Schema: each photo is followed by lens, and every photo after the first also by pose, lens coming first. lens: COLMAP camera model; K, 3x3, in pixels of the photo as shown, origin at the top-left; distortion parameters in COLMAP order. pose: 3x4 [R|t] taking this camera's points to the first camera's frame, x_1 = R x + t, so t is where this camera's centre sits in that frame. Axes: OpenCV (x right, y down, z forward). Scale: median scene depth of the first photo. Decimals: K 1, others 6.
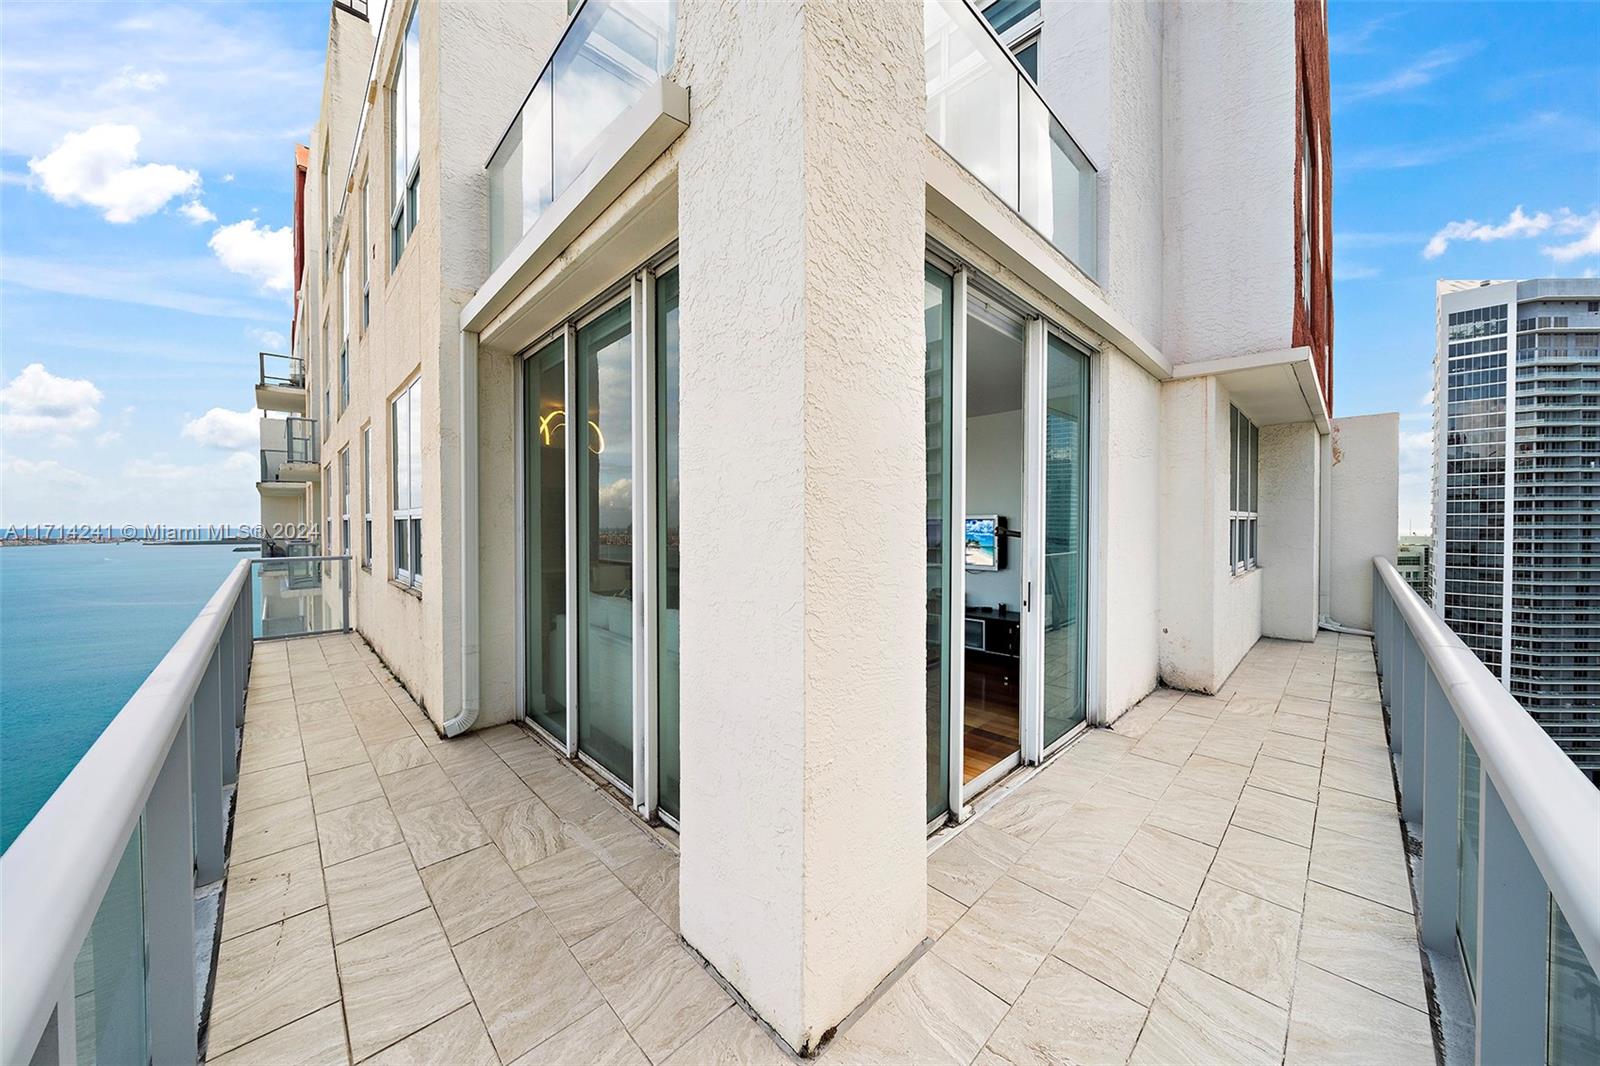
lens RADIAL K [[553.0, 0, 808.7], [0, 553.0, 527.3], [0, 0, 1]] dist [-0.002532, -0.000682]
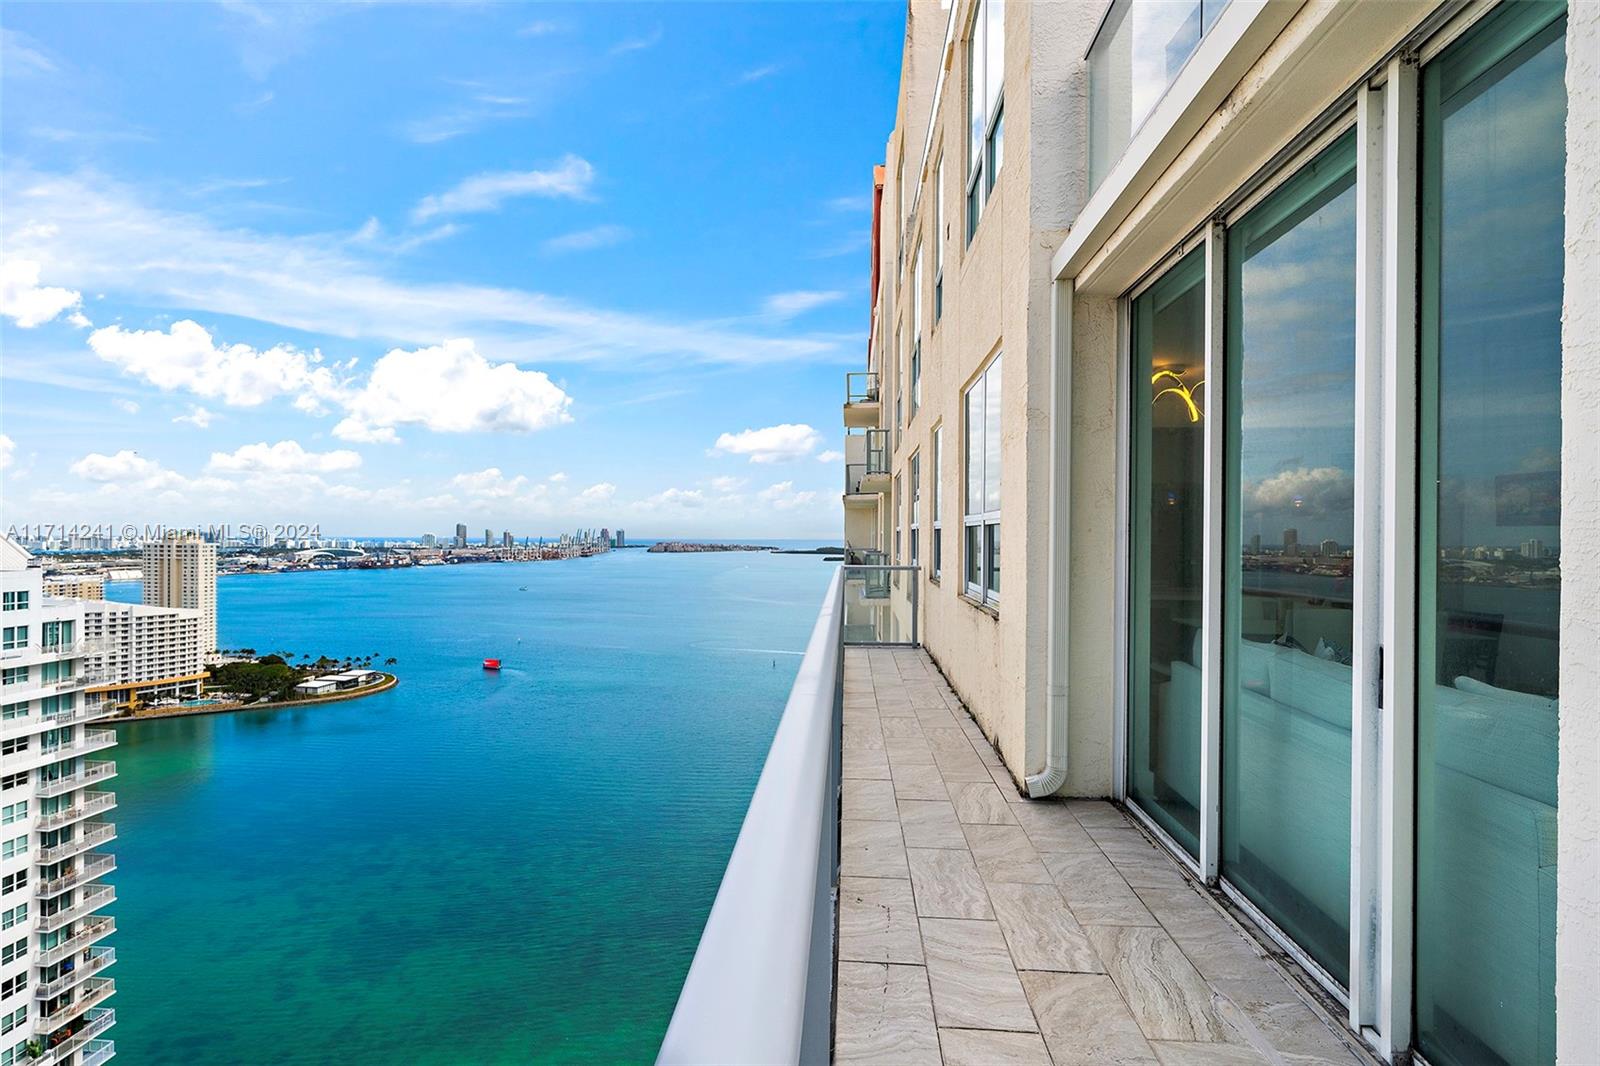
lens RADIAL K [[680.5, 0, 795.2], [0, 680.5, 537.1], [0, 0, 1]] dist [0.005763, -0.000954]
pose [[0.670464, 0.004071, -0.741931, -0.152279], [-0.014872, 0.999858, -0.007953, 0.019070], [0.741793, 0.016366, 0.670429, 0.085118]]
